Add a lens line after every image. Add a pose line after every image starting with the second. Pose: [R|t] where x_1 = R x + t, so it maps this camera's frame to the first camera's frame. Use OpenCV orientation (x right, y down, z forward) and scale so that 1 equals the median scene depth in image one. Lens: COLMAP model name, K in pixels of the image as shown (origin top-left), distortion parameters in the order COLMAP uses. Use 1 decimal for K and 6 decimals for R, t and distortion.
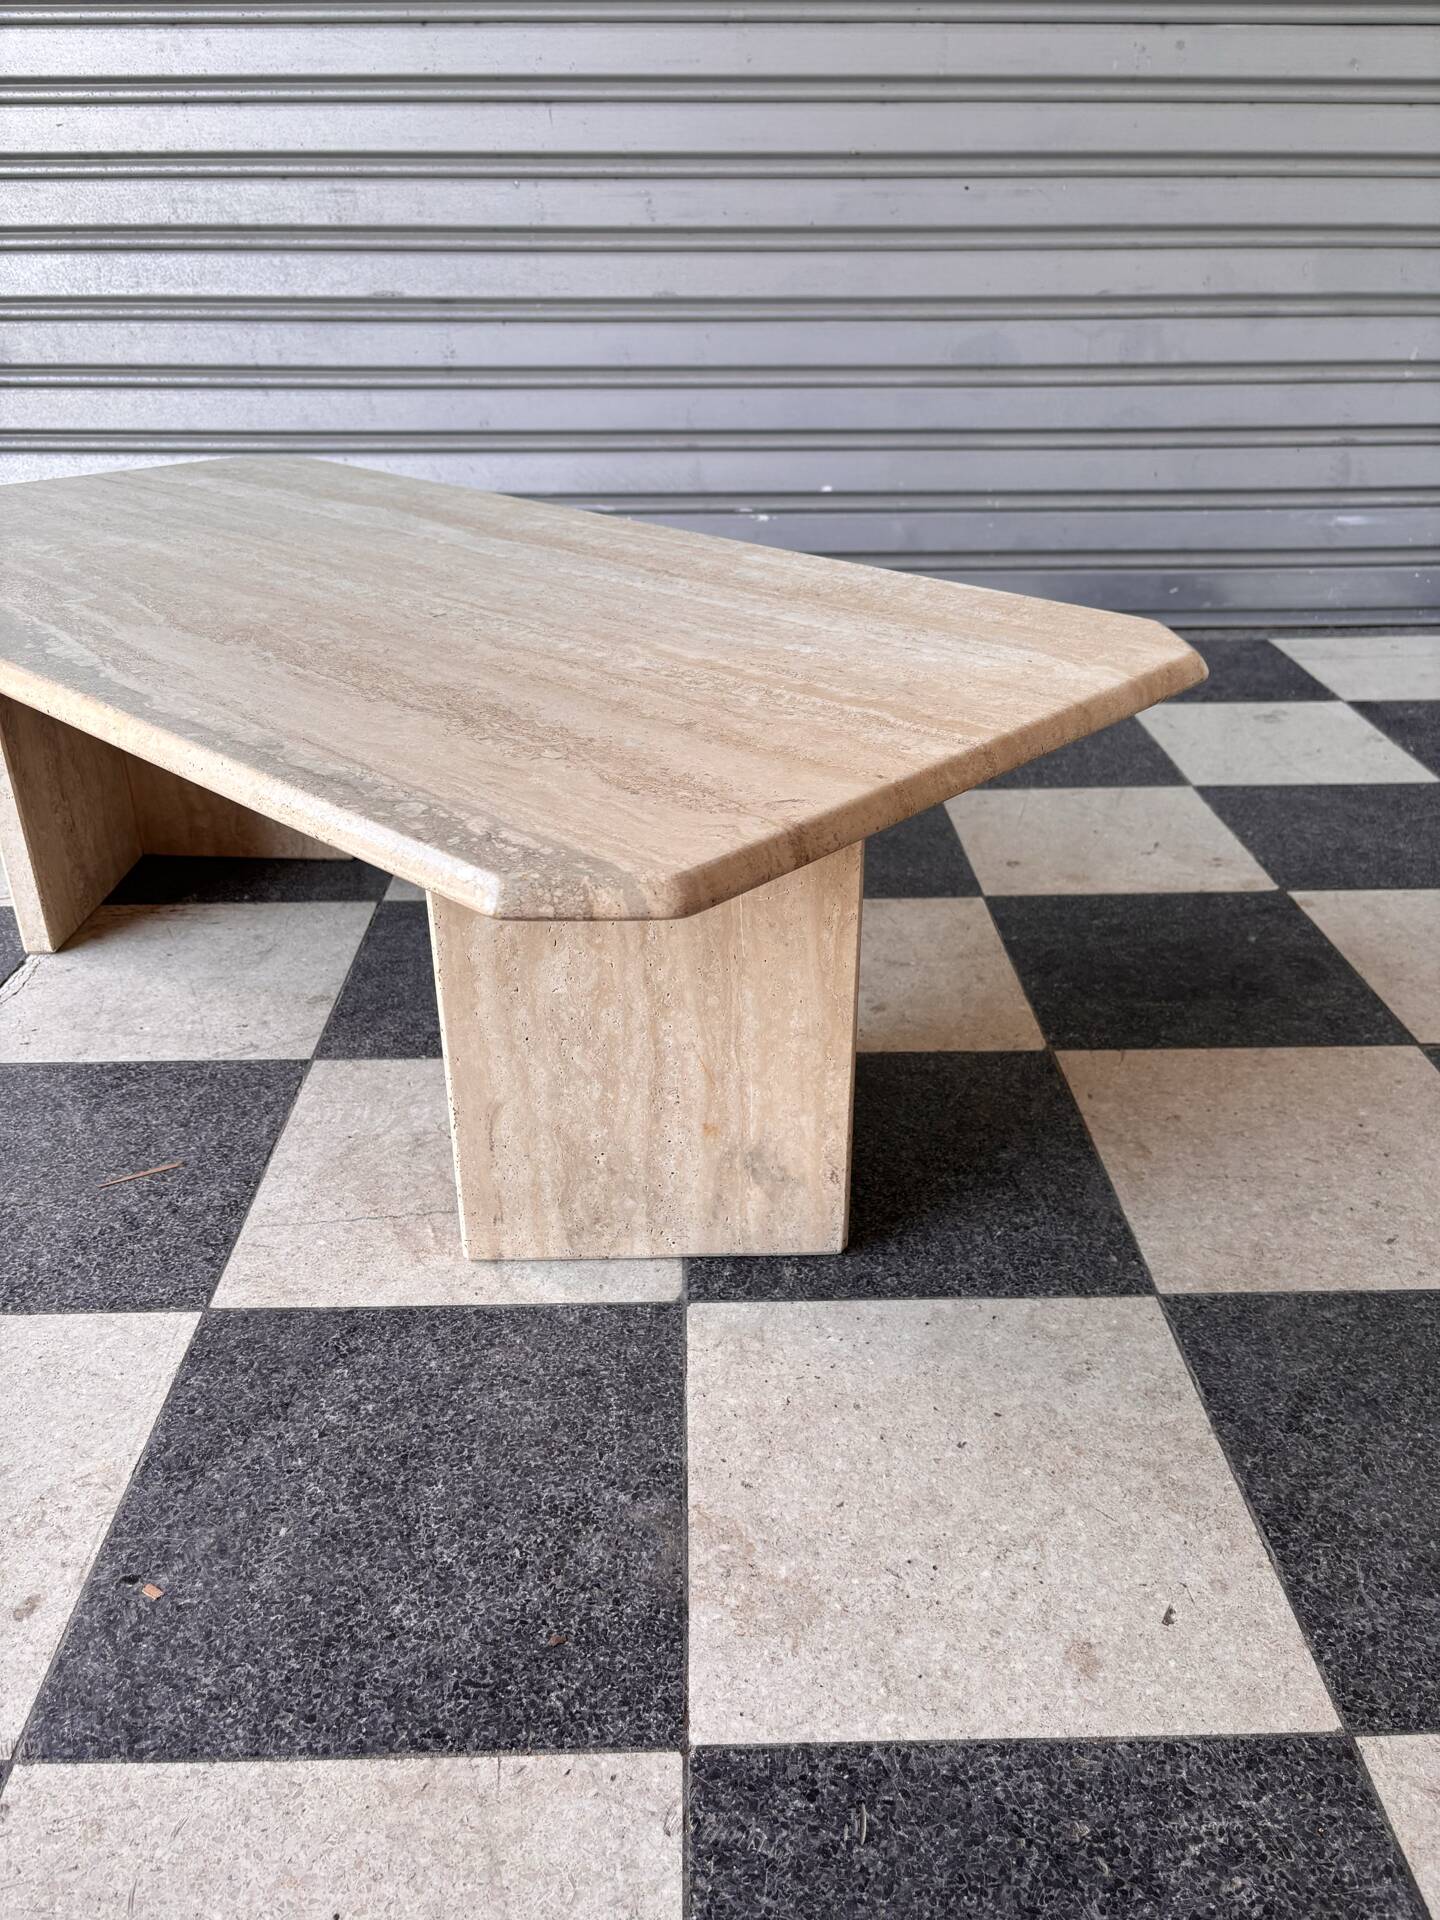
lens RADIAL K [[1464.9, 0, 713.6], [0, 1464.9, 963.4], [0, 0, 1]] dist [0.043112, -0.054148]
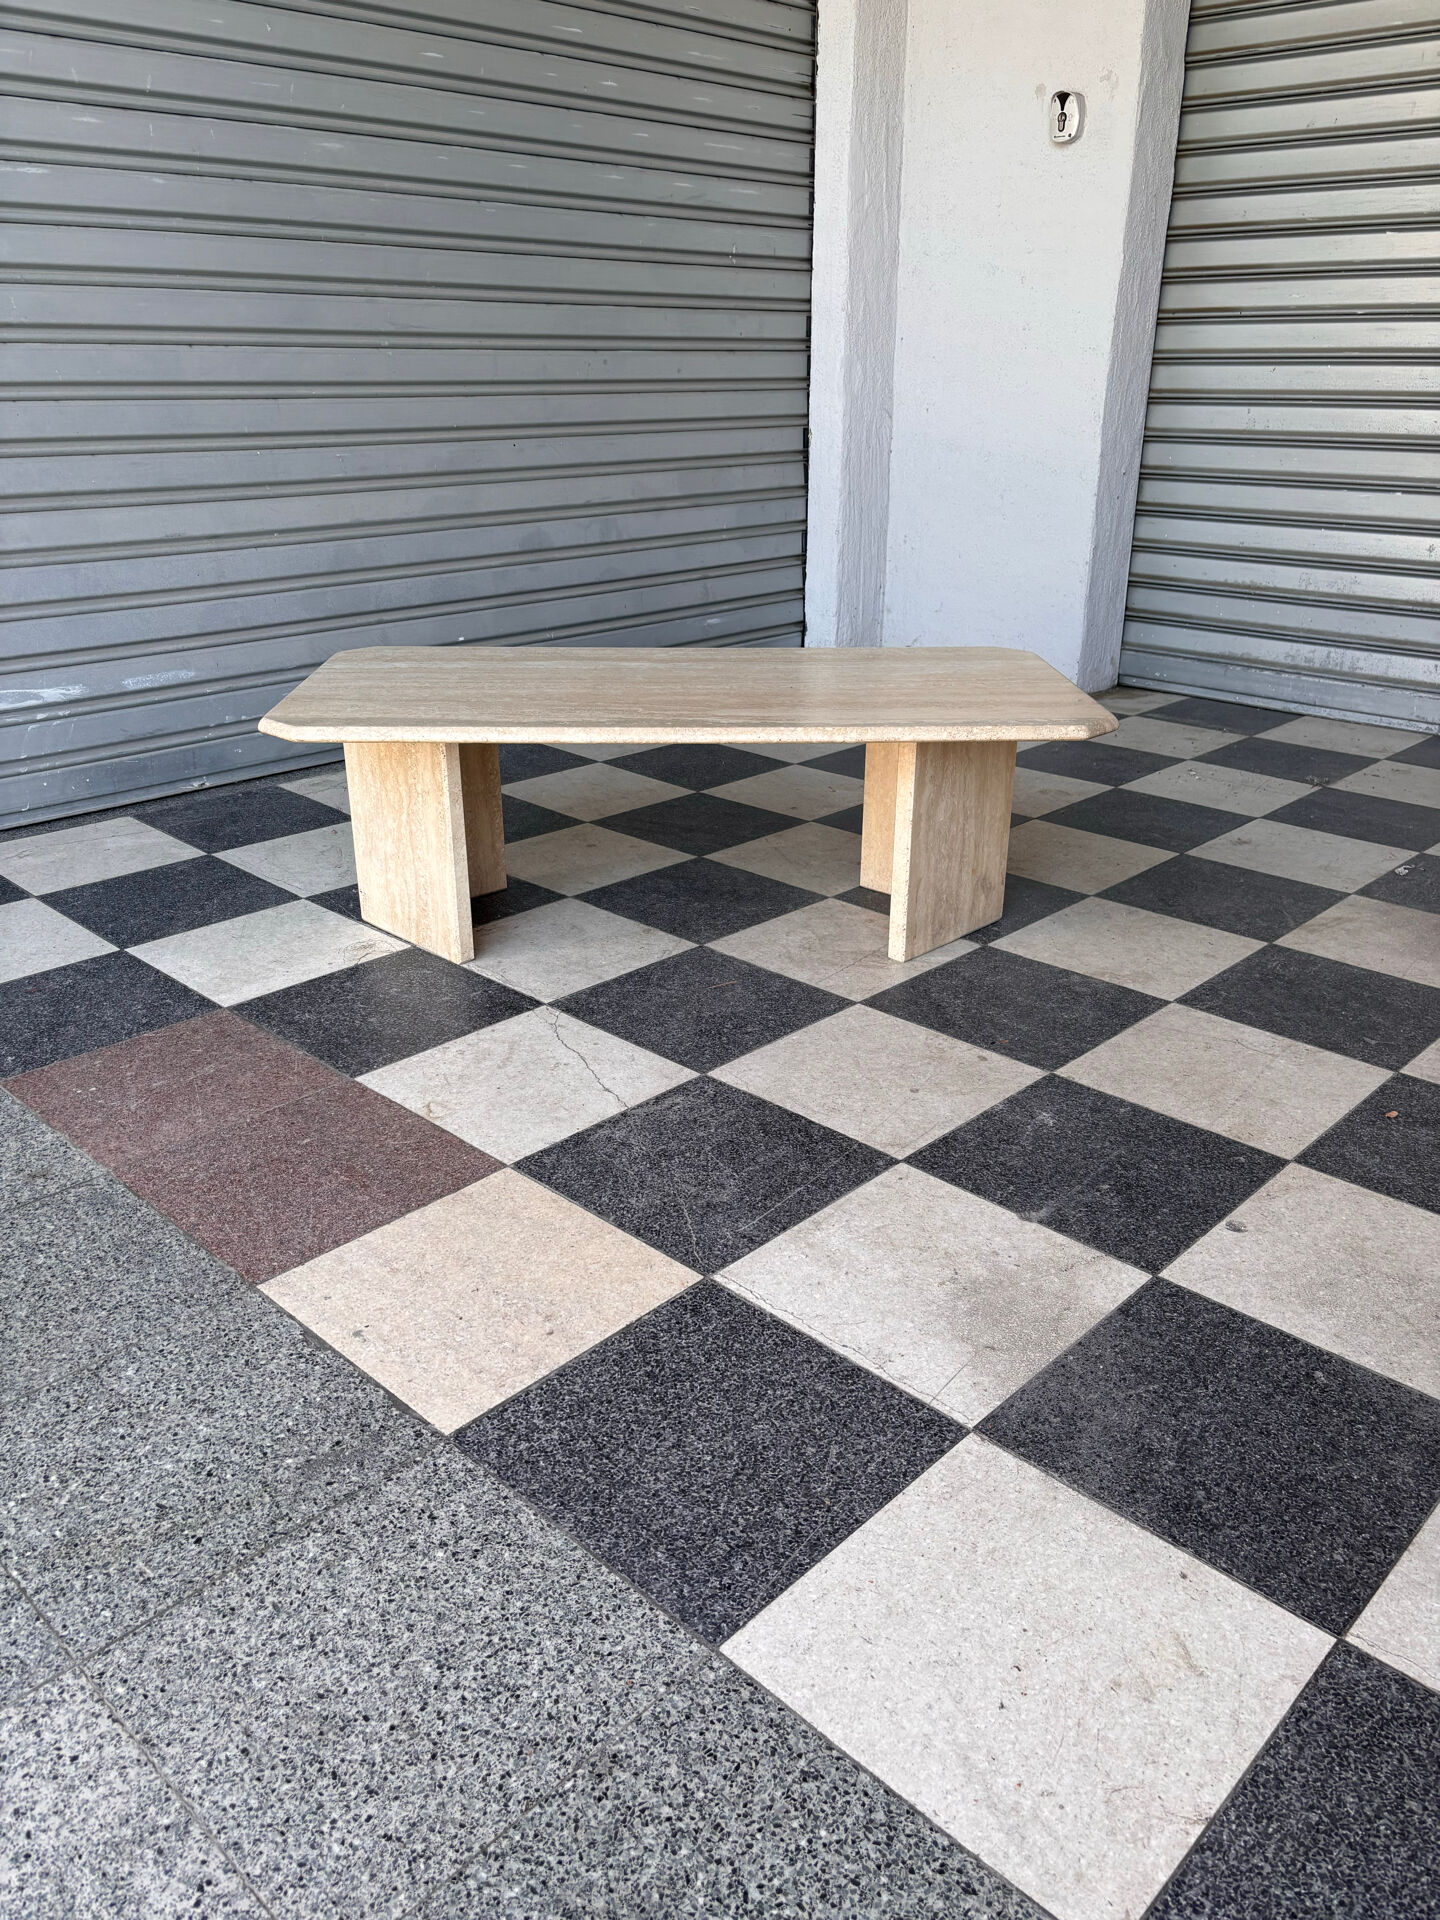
lens RADIAL K [[1461.9, 0, 719.7], [0, 1461.9, 965.8], [0, 0, 1]] dist [0.039180, -0.045630]
pose [[0.708122, -0.266628, 0.653814, -1.880779], [0.321738, 0.946091, 0.037357, 0.037755], [-0.628528, 0.183903, 0.755733, -0.505499]]
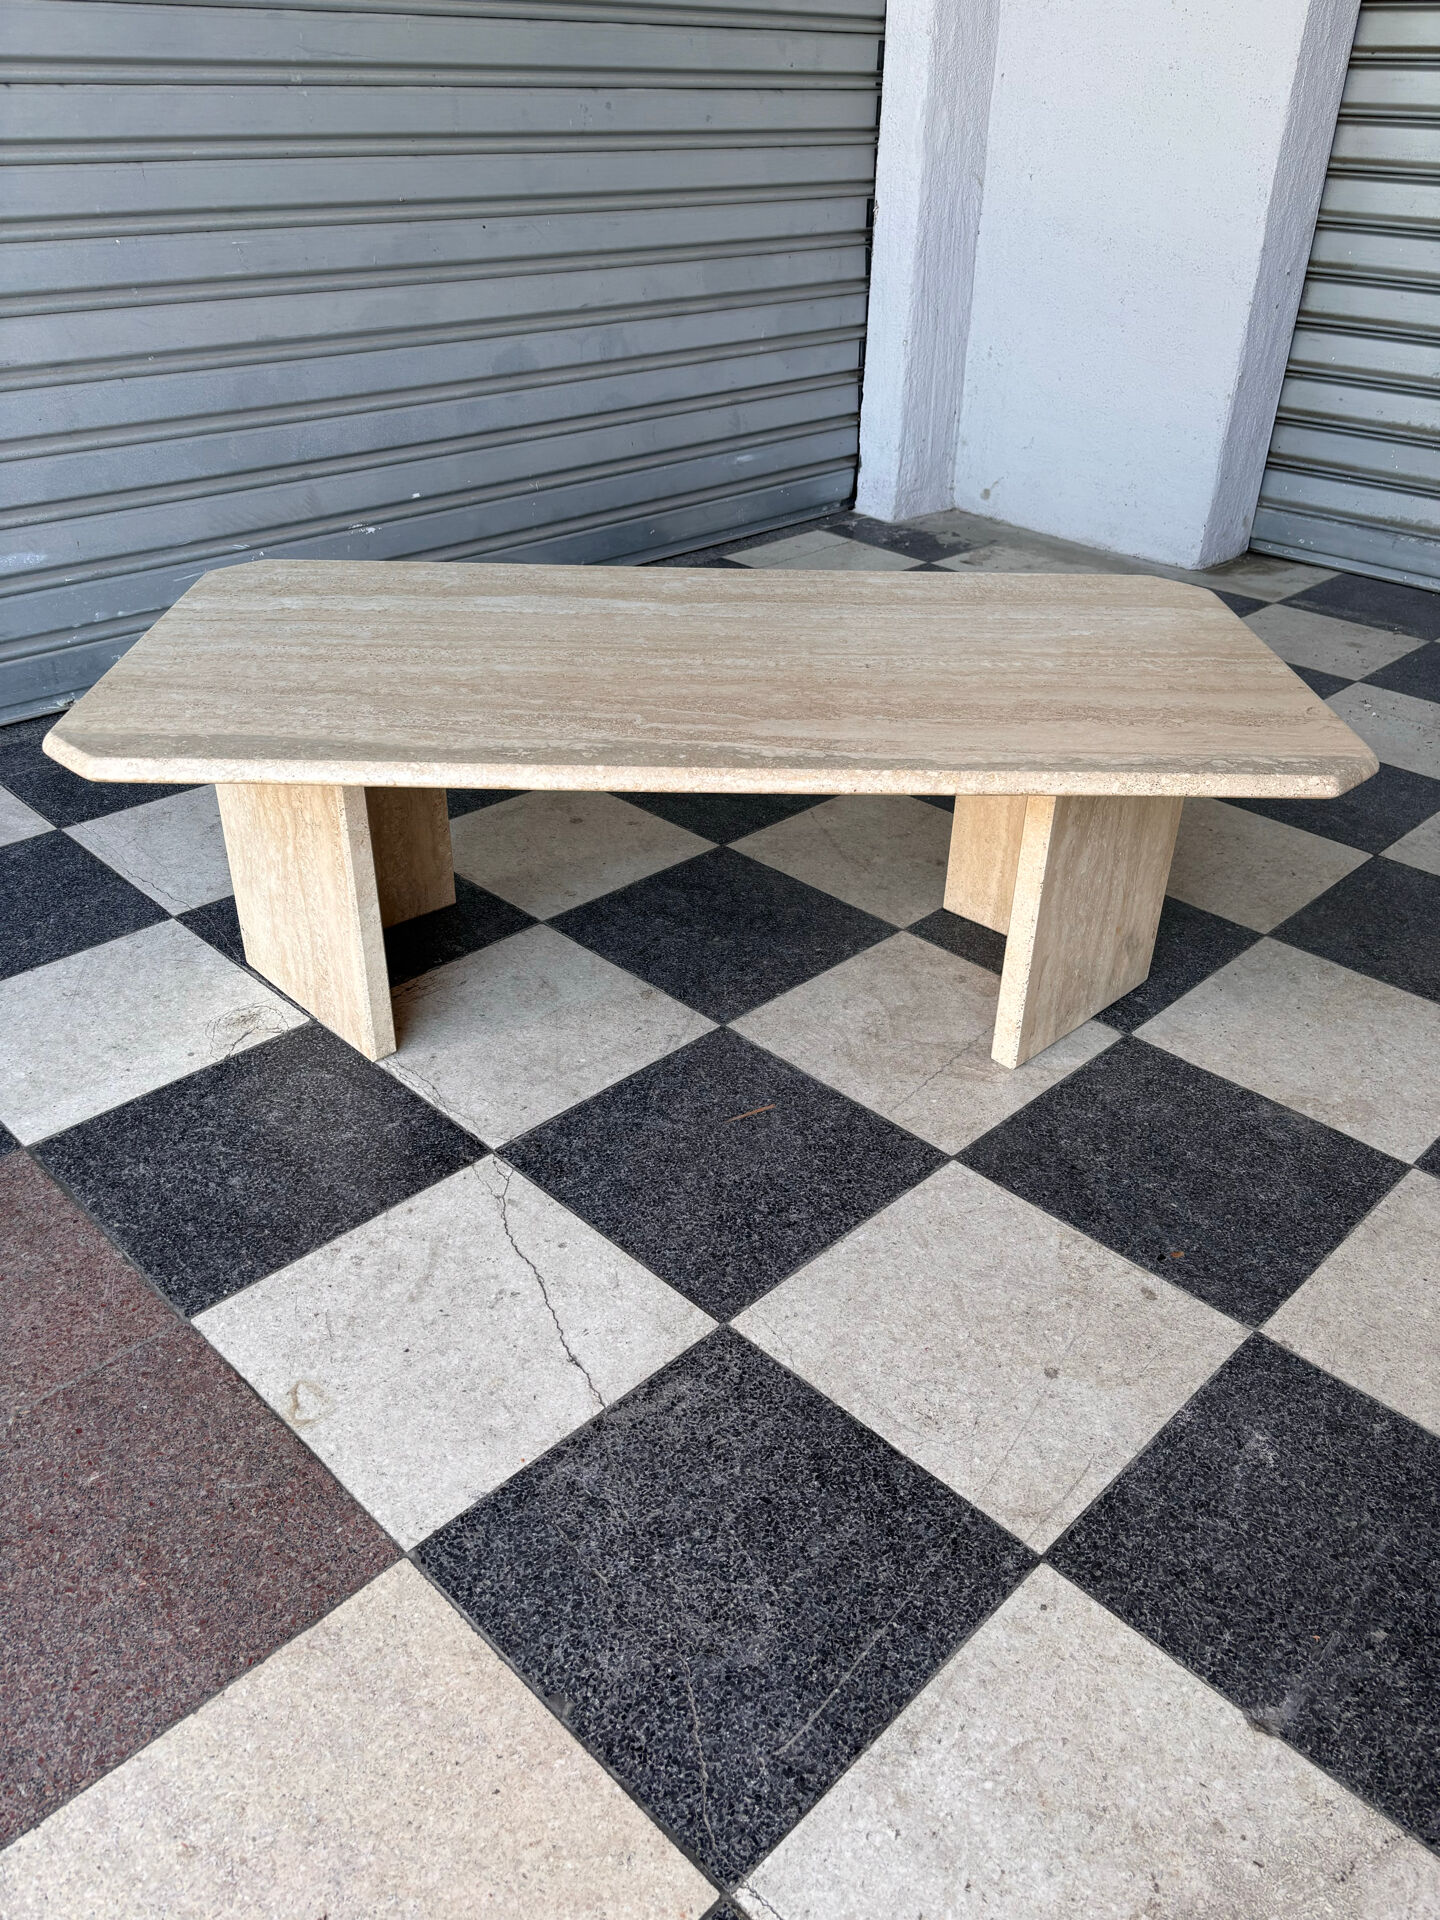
lens RADIAL K [[1461.9, 0, 721.2], [0, 1461.9, 967.7], [0, 0, 1]] dist [0.039180, -0.045630]
pose [[0.720213, -0.347223, 0.600608, -1.326993], [0.300805, 0.936419, 0.180655, -0.278371], [-0.625148, 0.050556, 0.778867, -0.006581]]
